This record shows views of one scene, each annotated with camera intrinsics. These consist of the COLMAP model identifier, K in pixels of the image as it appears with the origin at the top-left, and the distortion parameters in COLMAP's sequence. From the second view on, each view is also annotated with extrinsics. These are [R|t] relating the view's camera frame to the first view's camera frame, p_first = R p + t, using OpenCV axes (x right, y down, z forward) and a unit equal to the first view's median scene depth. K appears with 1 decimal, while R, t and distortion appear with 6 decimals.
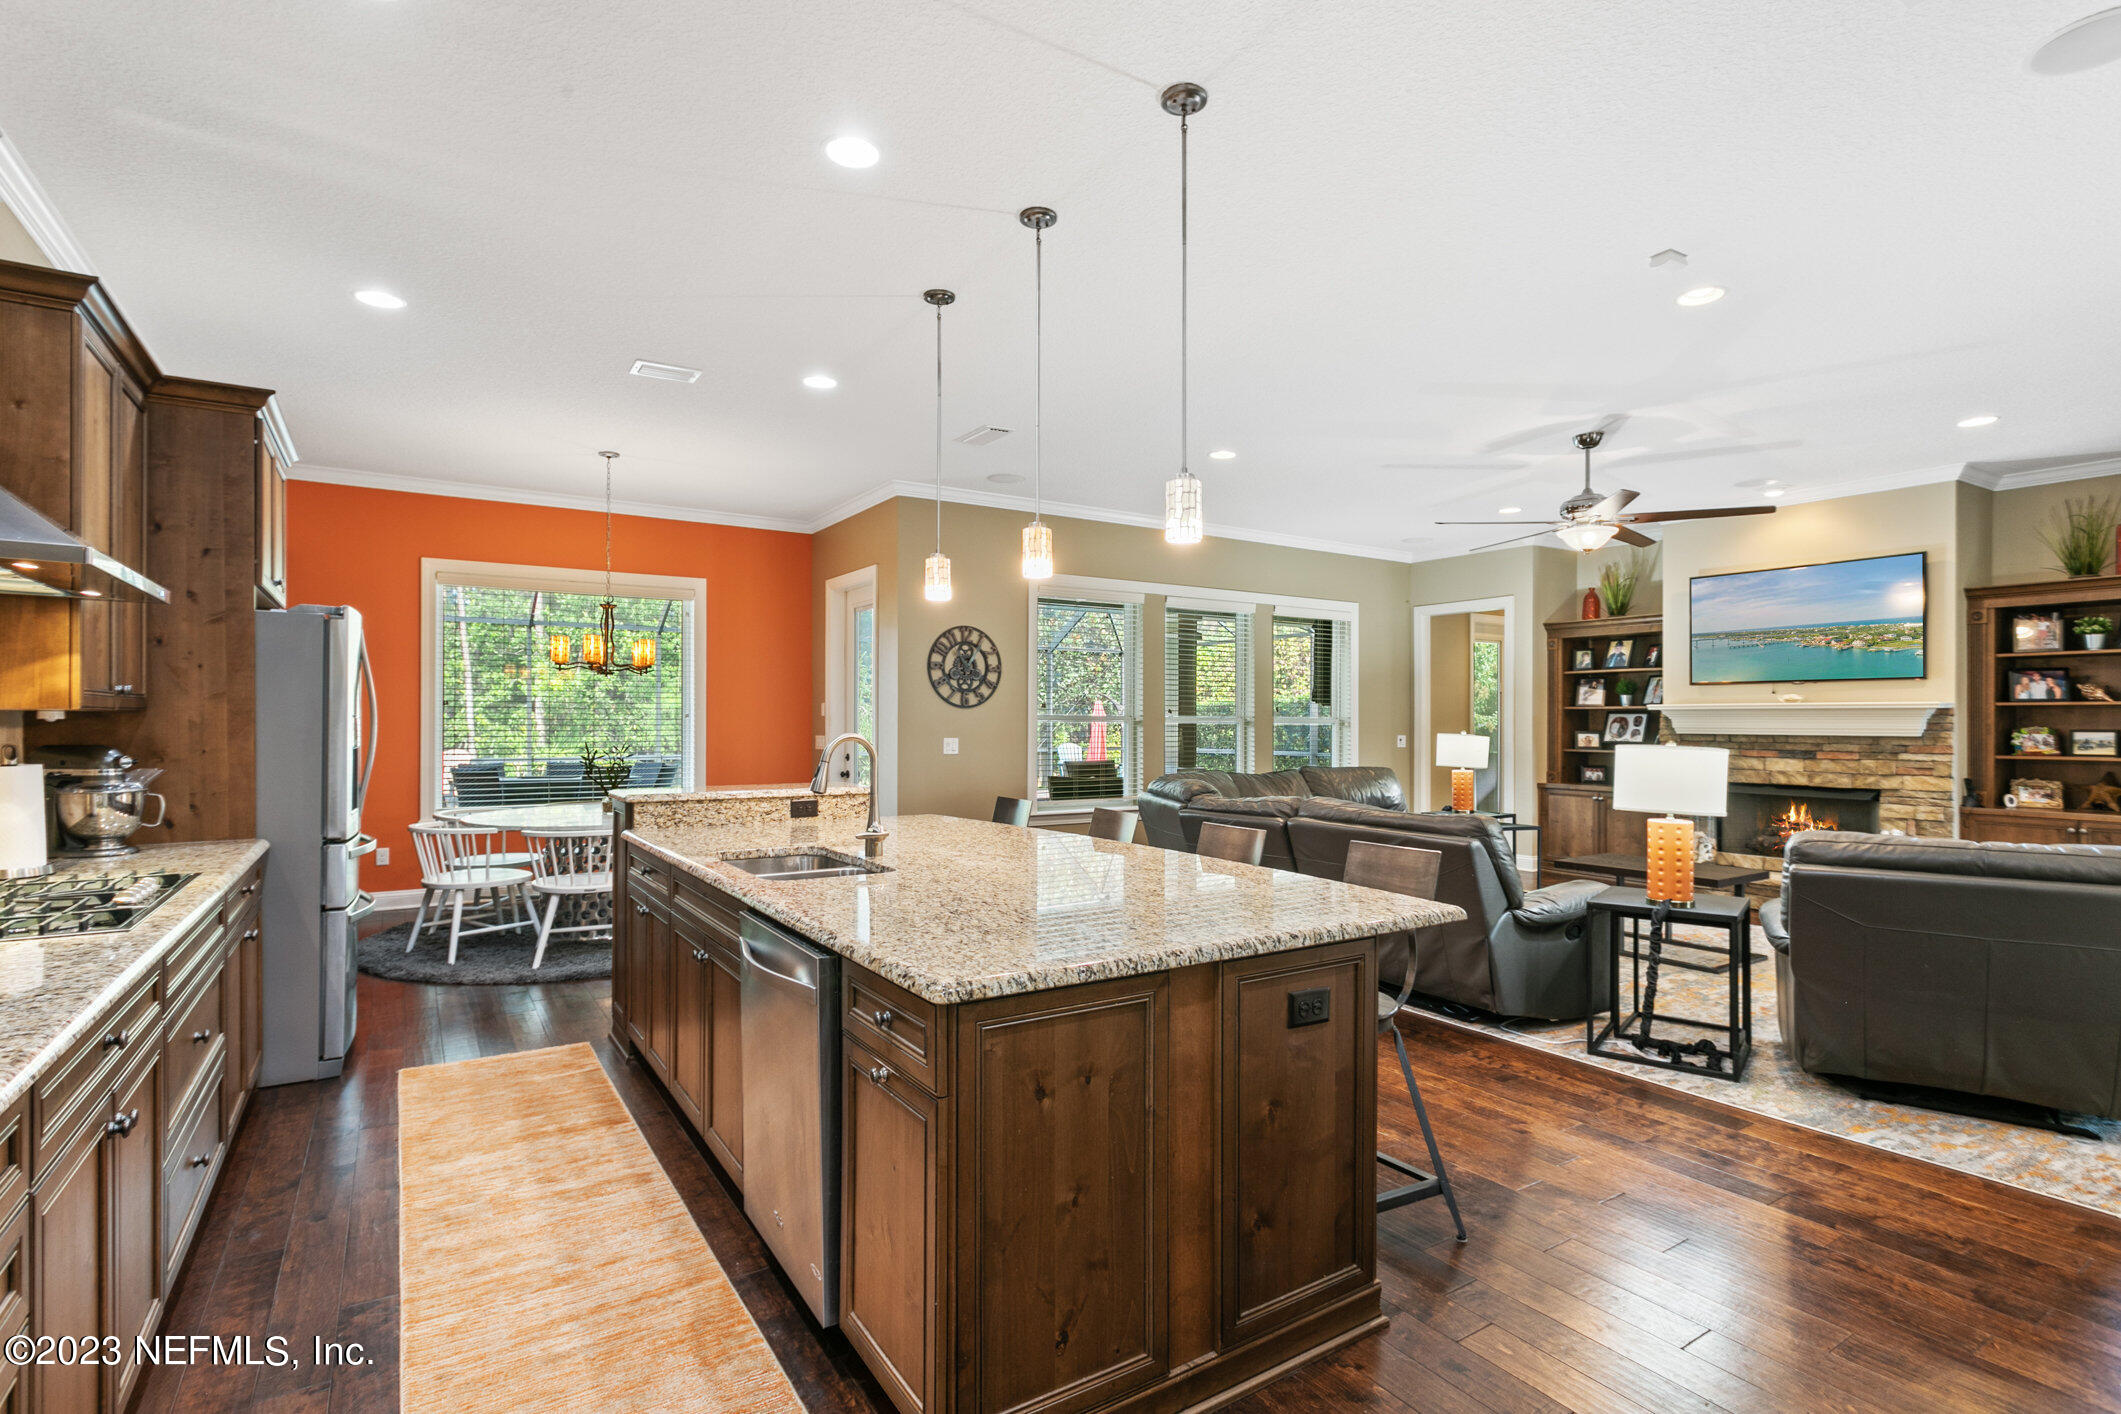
lens RADIAL K [[1031.7, 0, 1067.9], [0, 1031.7, 714.5], [0, 0, 1]] dist [0.001445, 0.000225]
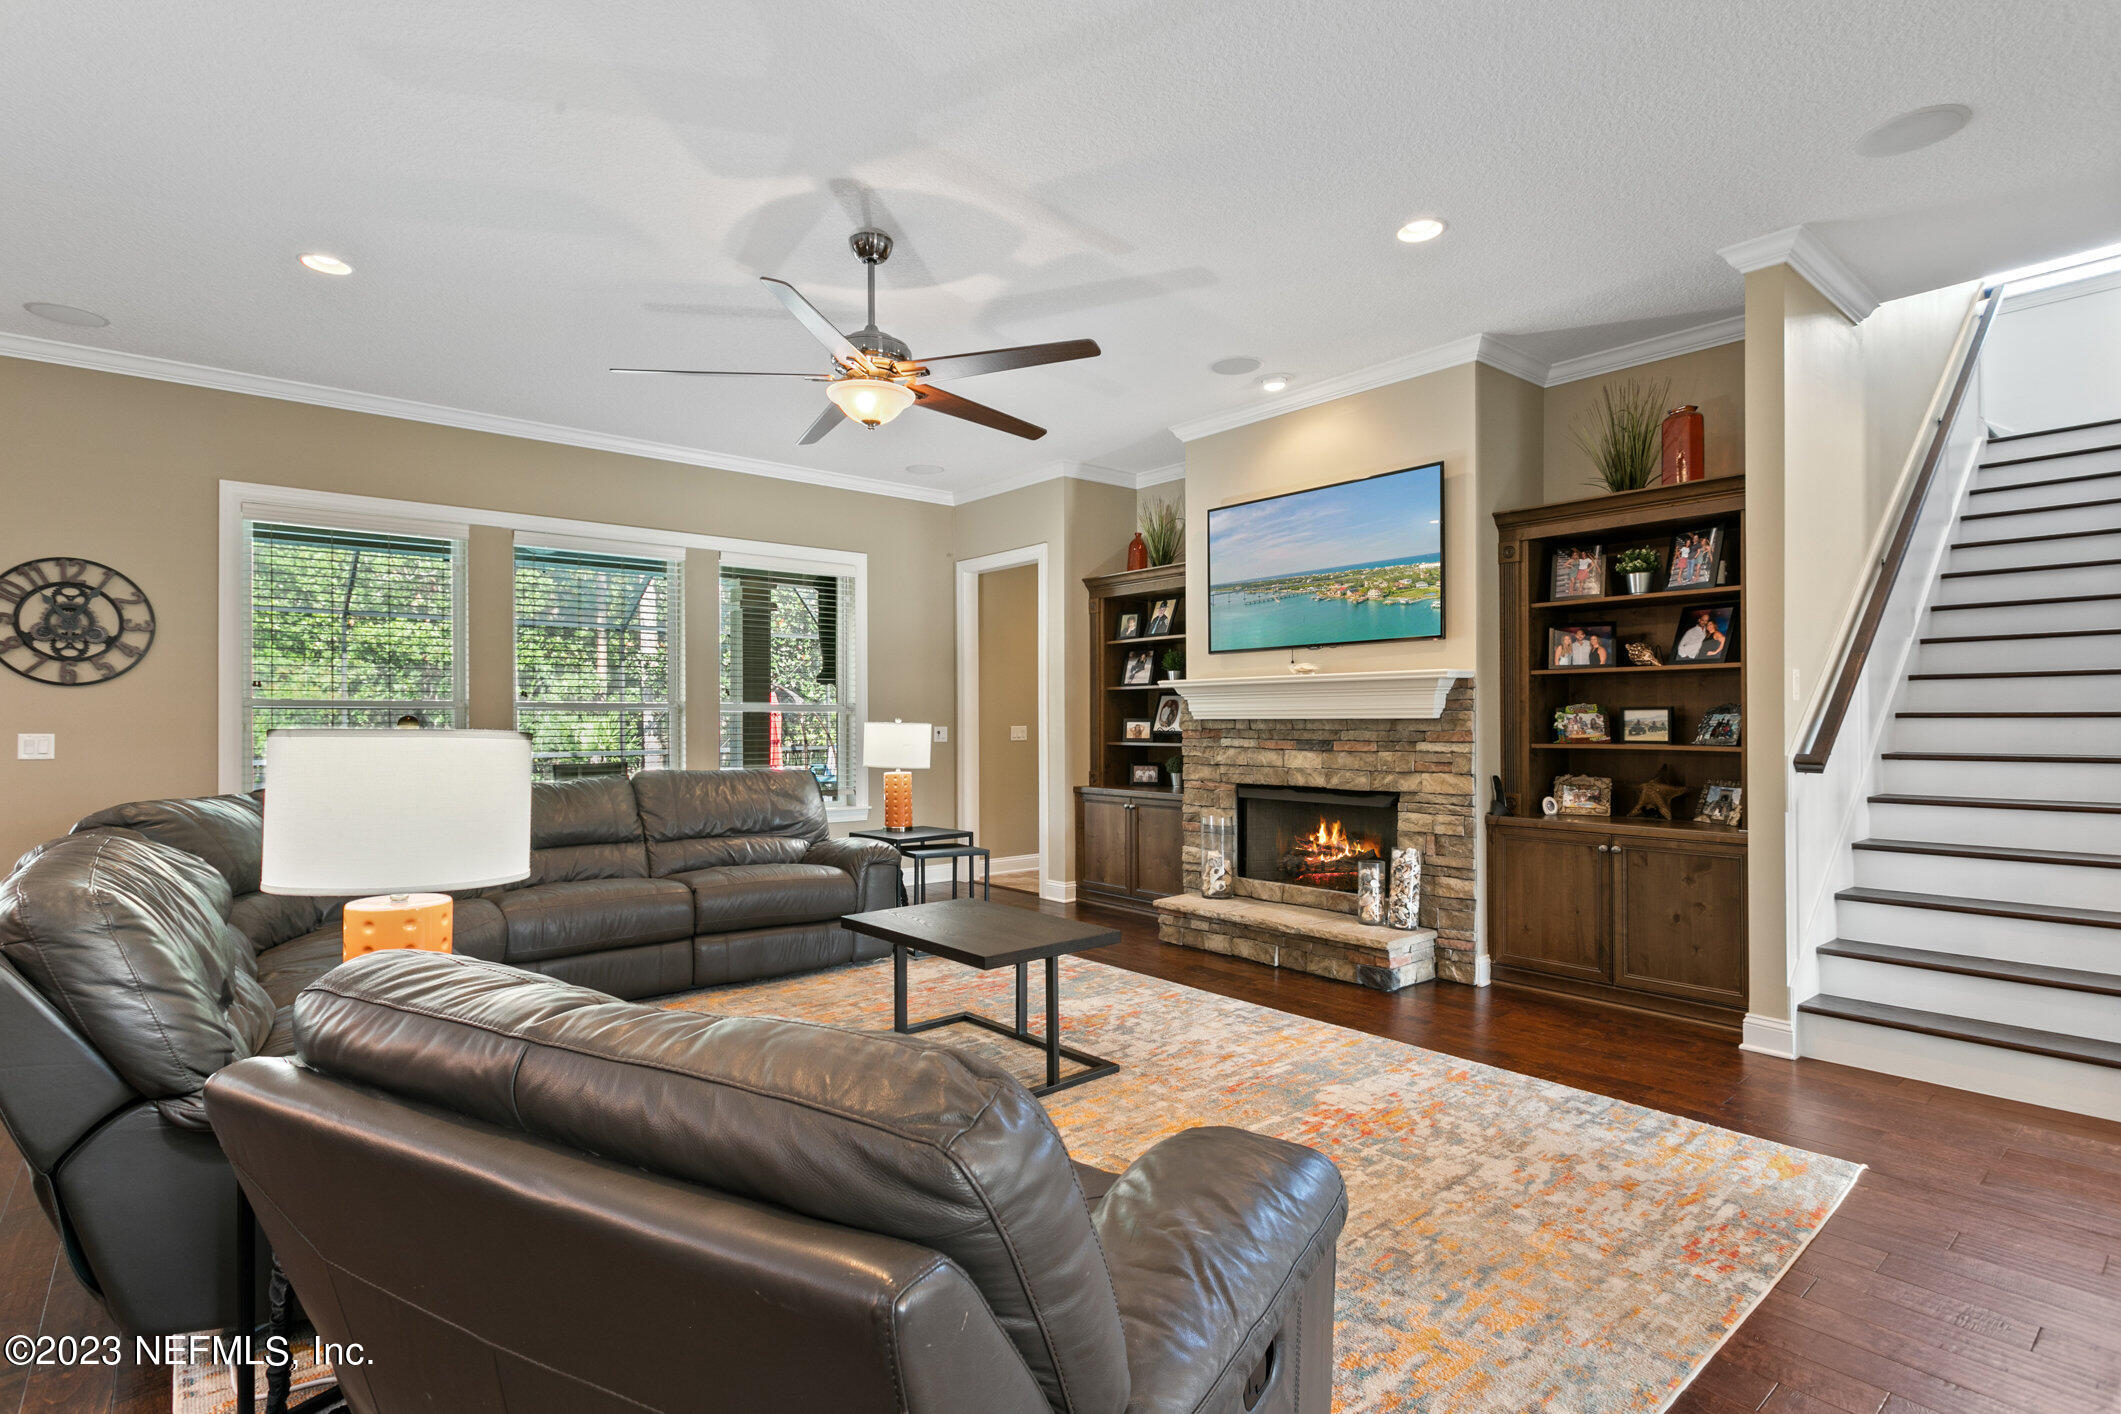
lens RADIAL K [[1046.3, 0, 1060.5], [0, 1046.3, 707.0], [0, 0, 1]] dist [0.000032, 0.000261]
pose [[0.991450, -0.006258, 0.130339, 0.453599], [0.006920, 0.999965, -0.004624, 0.014381], [-0.130305, 0.005487, 0.991459, 0.301556]]
